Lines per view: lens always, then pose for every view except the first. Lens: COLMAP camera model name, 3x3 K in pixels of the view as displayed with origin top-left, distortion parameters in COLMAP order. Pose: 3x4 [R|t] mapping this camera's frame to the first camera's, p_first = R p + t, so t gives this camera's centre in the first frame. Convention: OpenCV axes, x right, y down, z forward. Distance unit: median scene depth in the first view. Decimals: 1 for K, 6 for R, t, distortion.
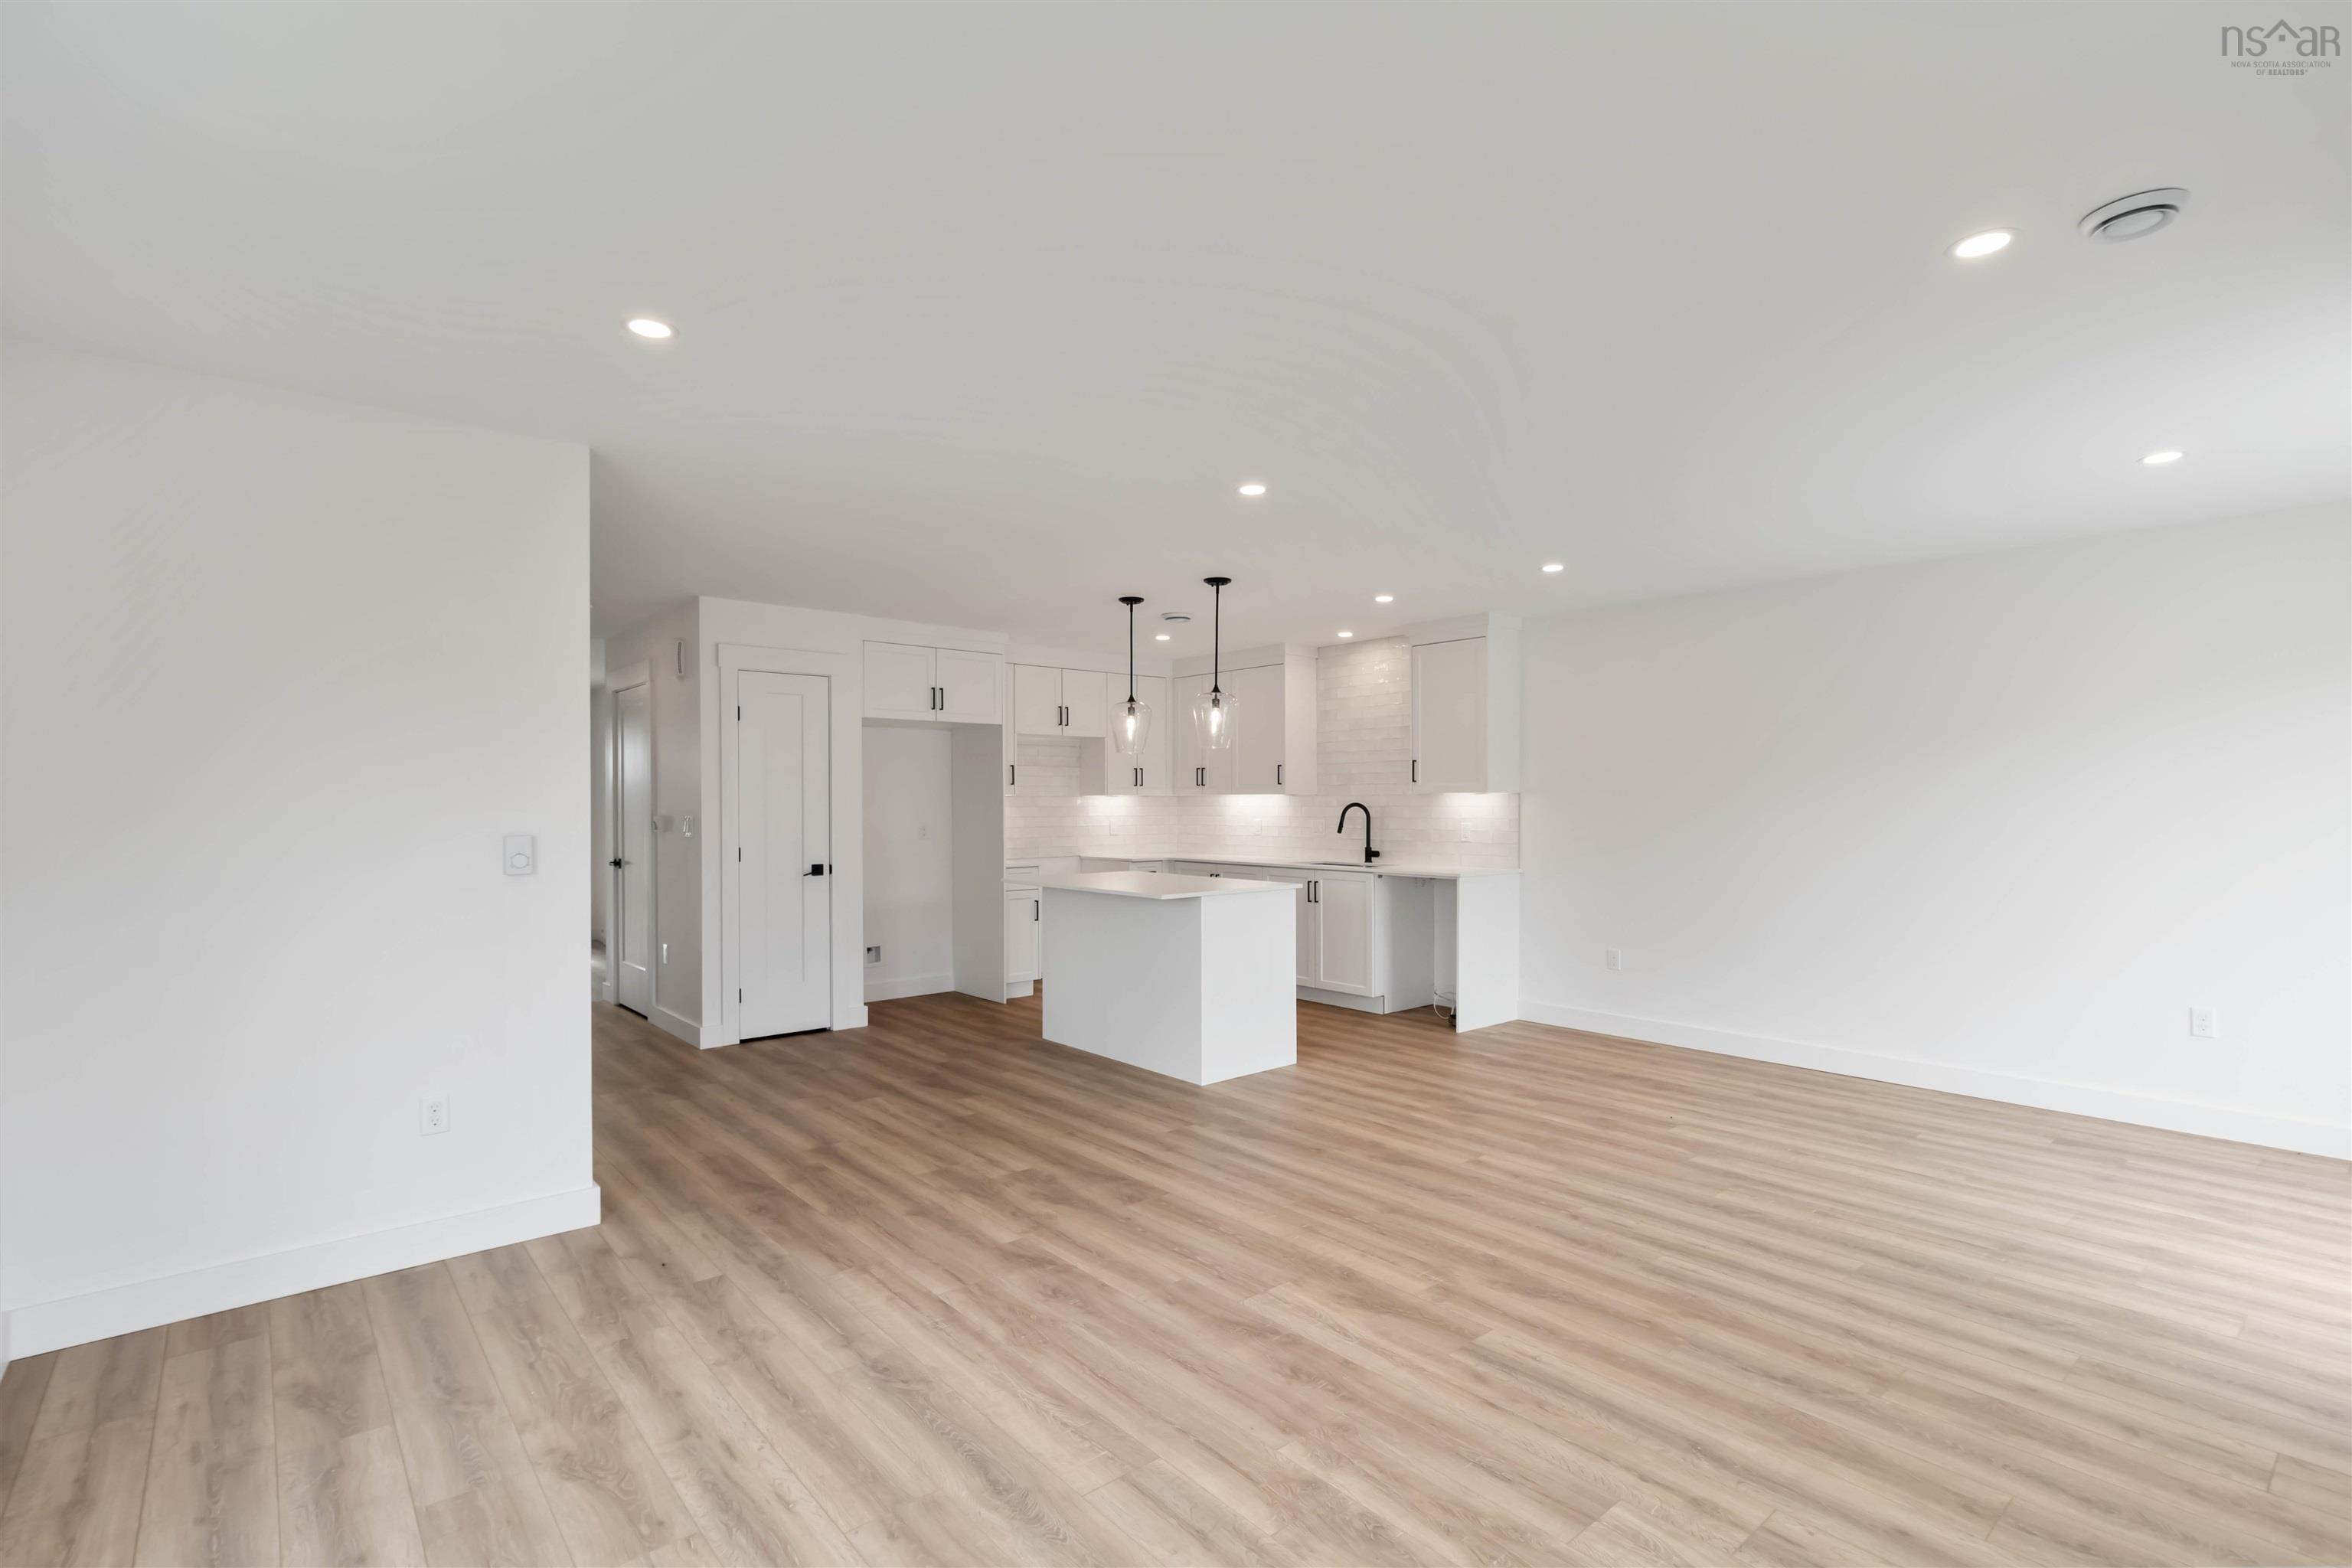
lens RADIAL K [[1090.9, 0, 1205.5], [0, 1090.9, 814.2], [0, 0, 1]] dist [0.005247, 0.000275]
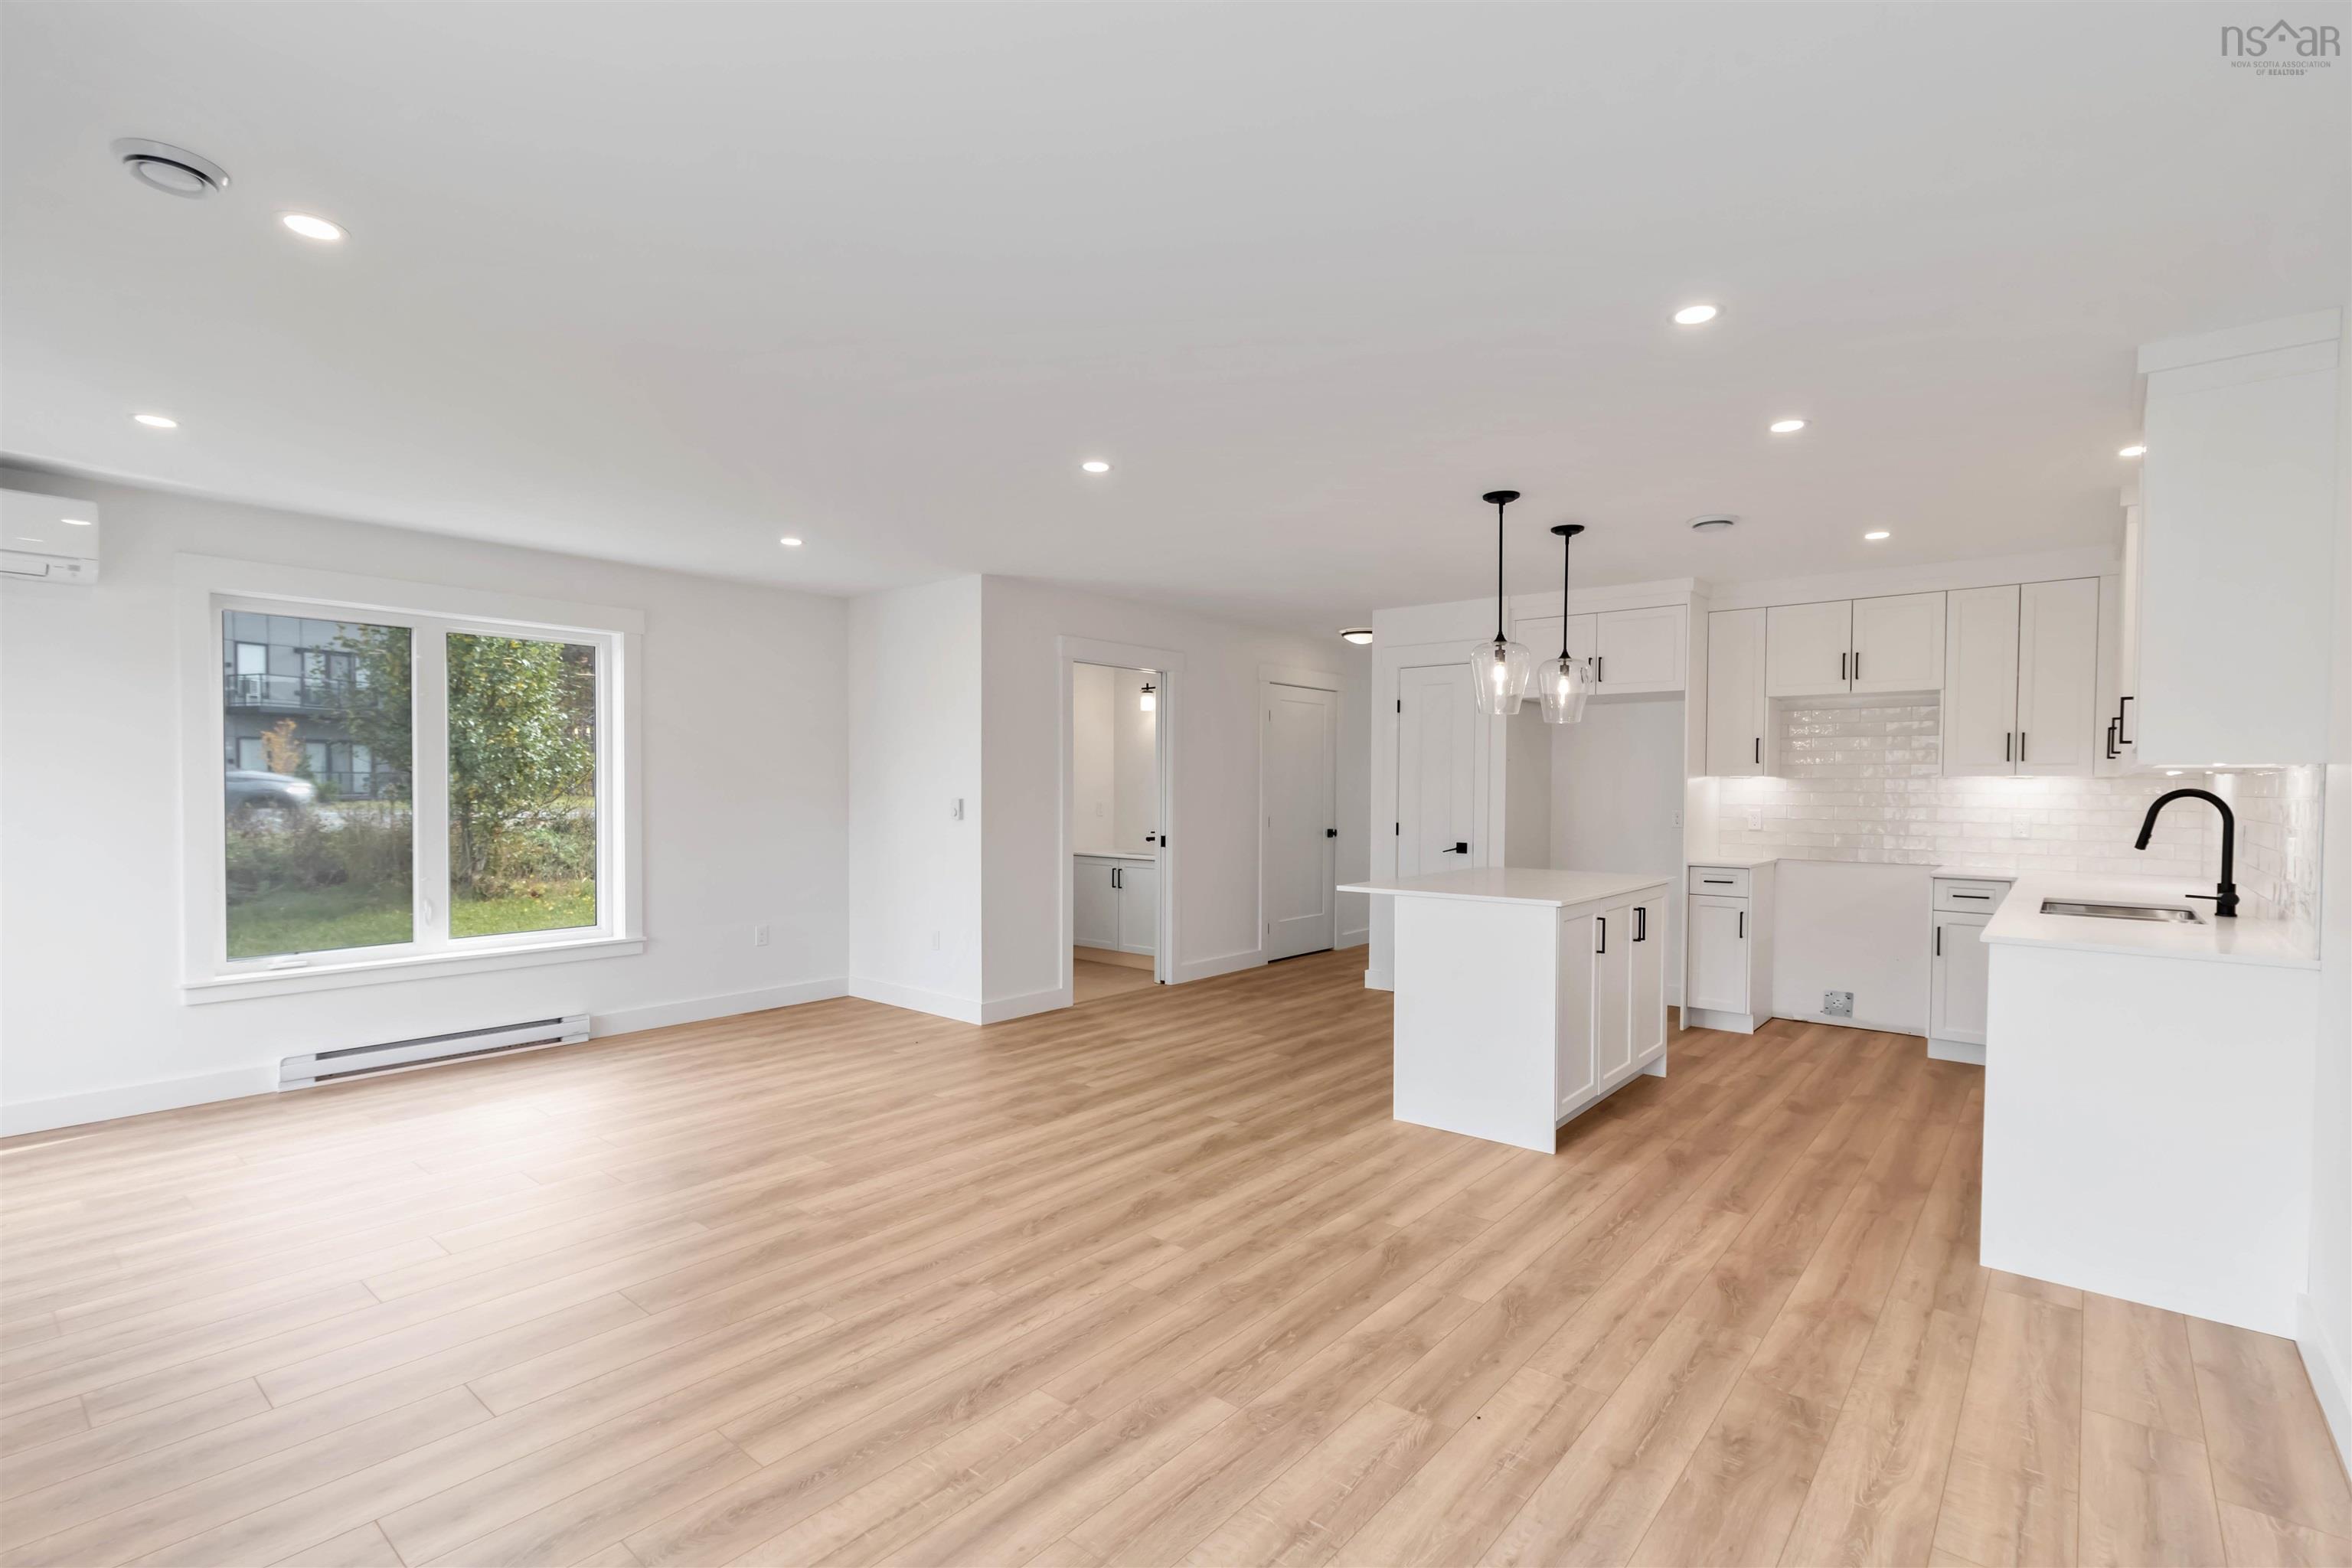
lens RADIAL K [[1090.9, 0, 1187.0], [0, 1090.9, 814.7], [0, 0, 1]] dist [0.005247, 0.000275]
pose [[0.153094, 0.030668, -0.987736, 0.599039], [-0.016610, 0.999457, 0.028457, -0.006255], [0.988072, 0.012050, 0.153521, 0.530884]]
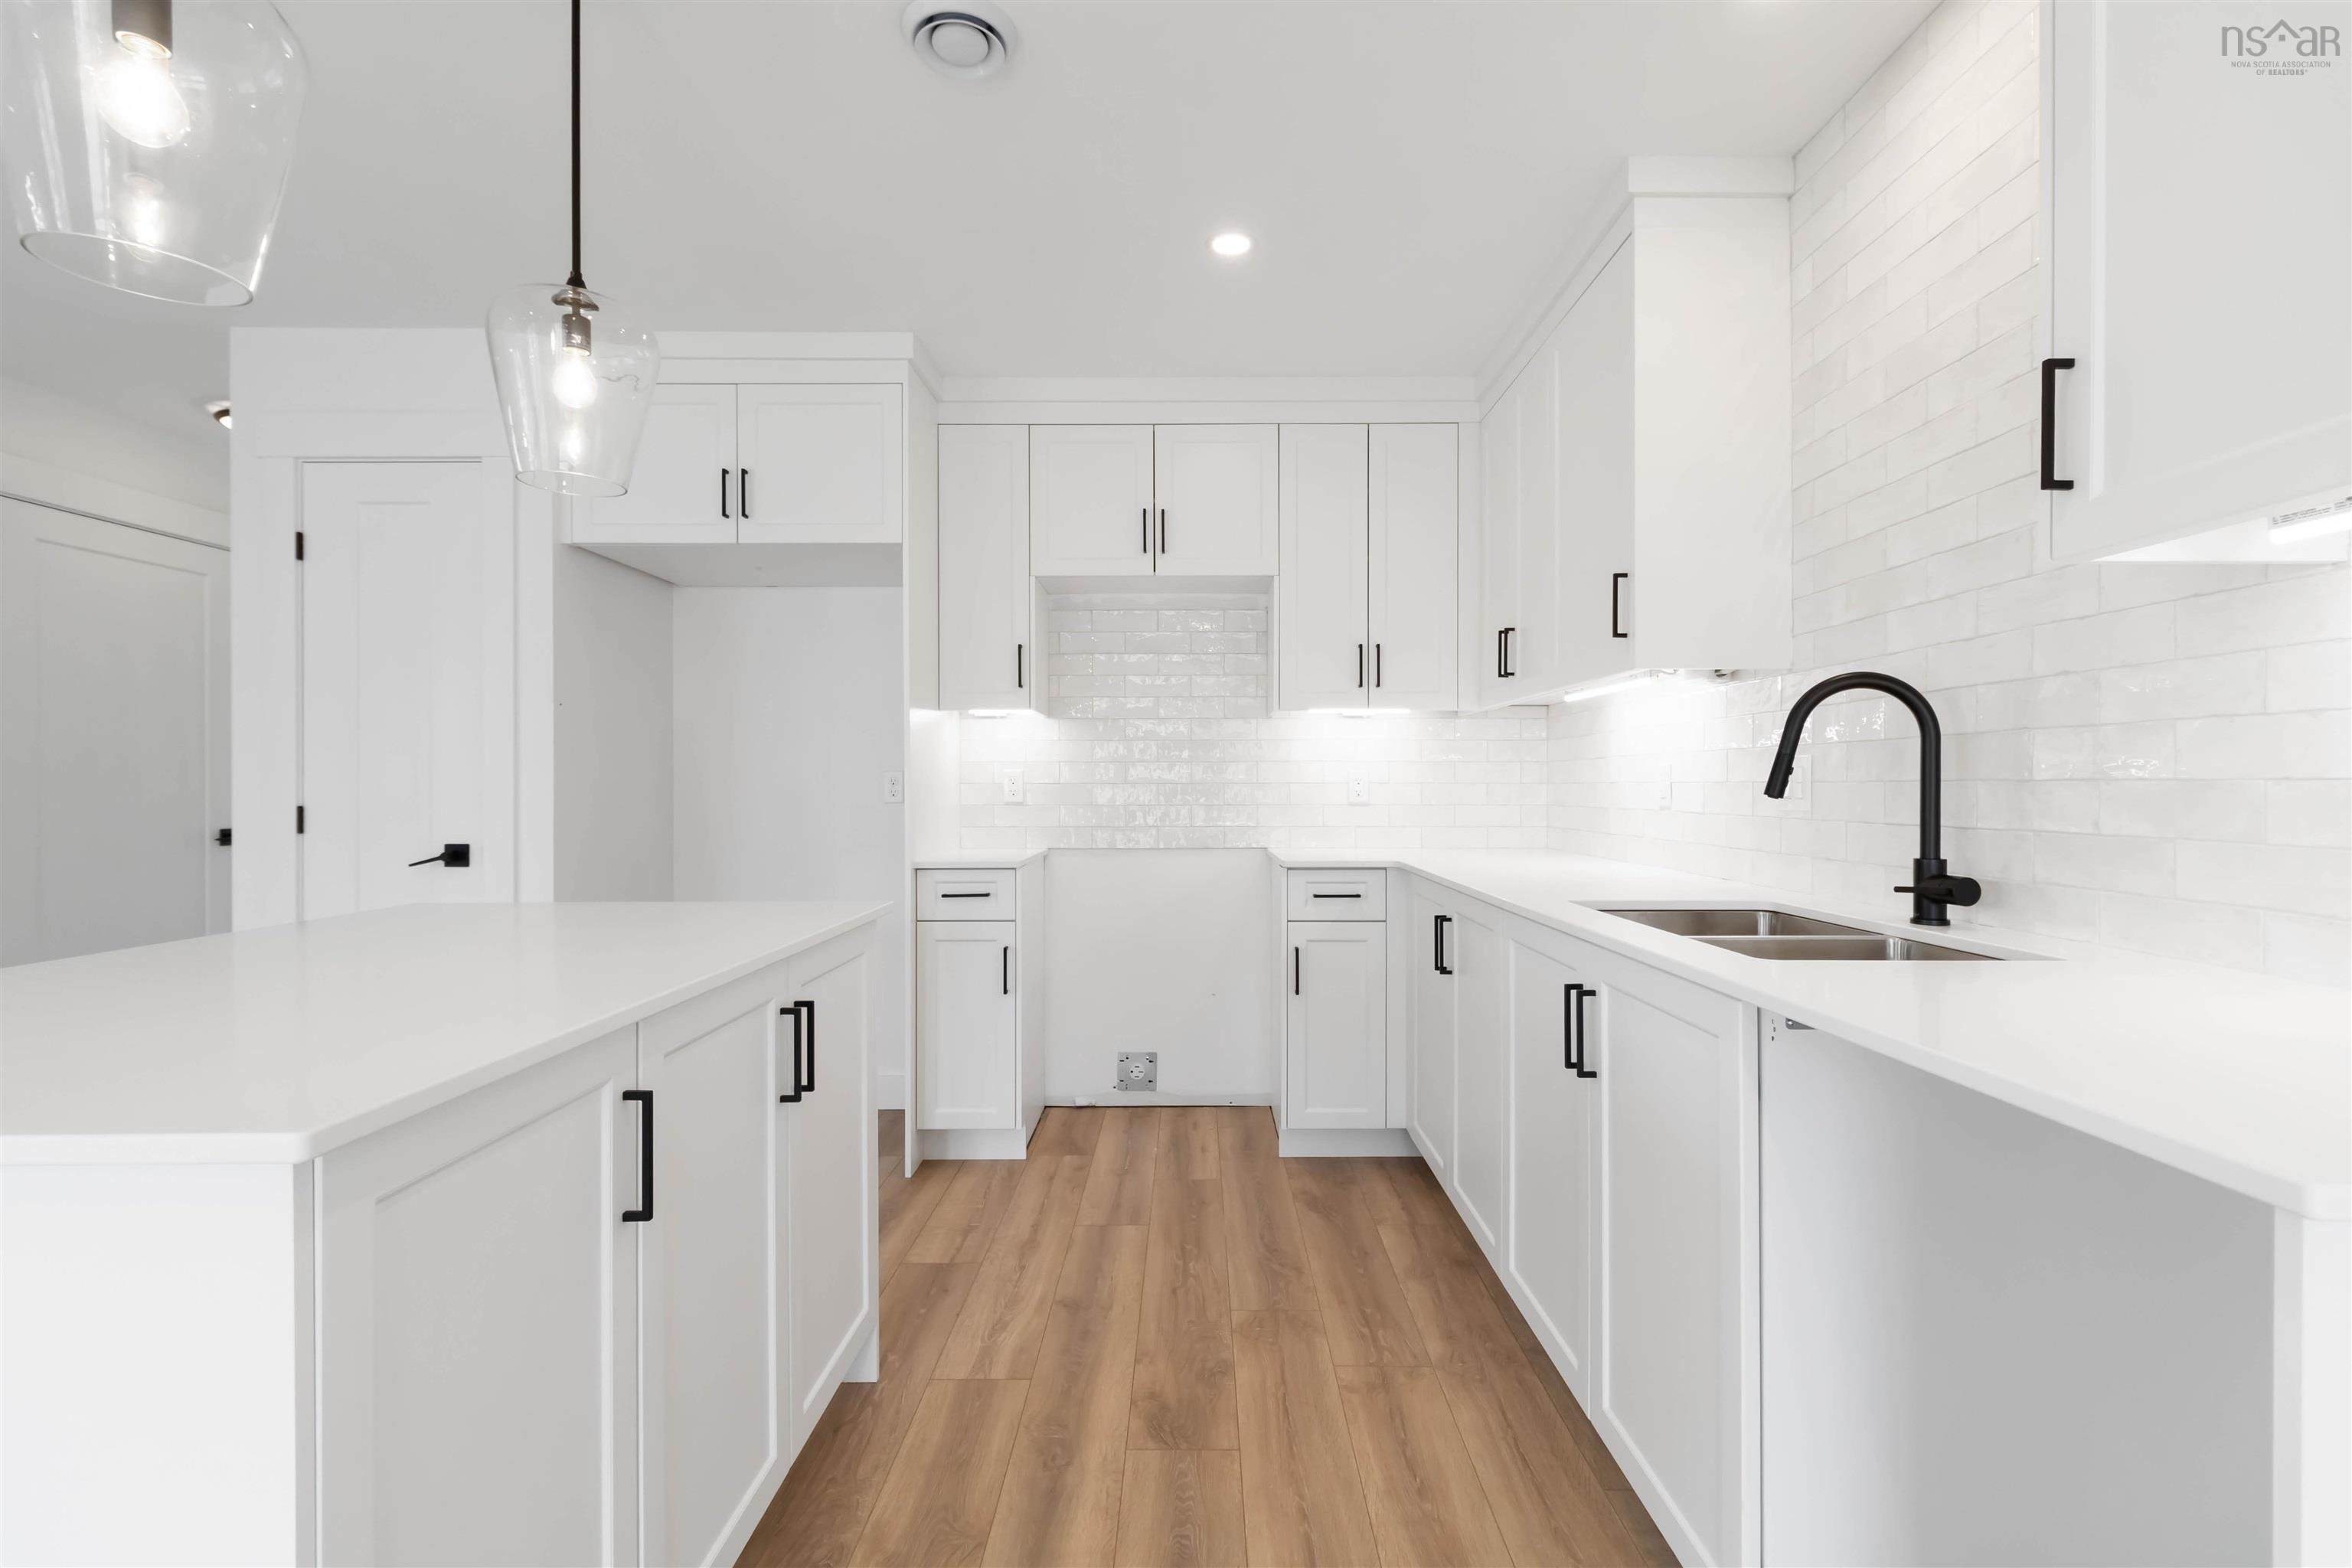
lens RADIAL K [[1090.9, 0, 1191.4], [0, 1090.9, 787.6], [0, 0, 1]] dist [0.005247, 0.000275]
pose [[0.745120, 0.003505, -0.666921, 0.205451], [-0.007255, 0.999970, -0.002851, 0.017810], [0.666891, 0.006963, 0.745123, 0.787851]]
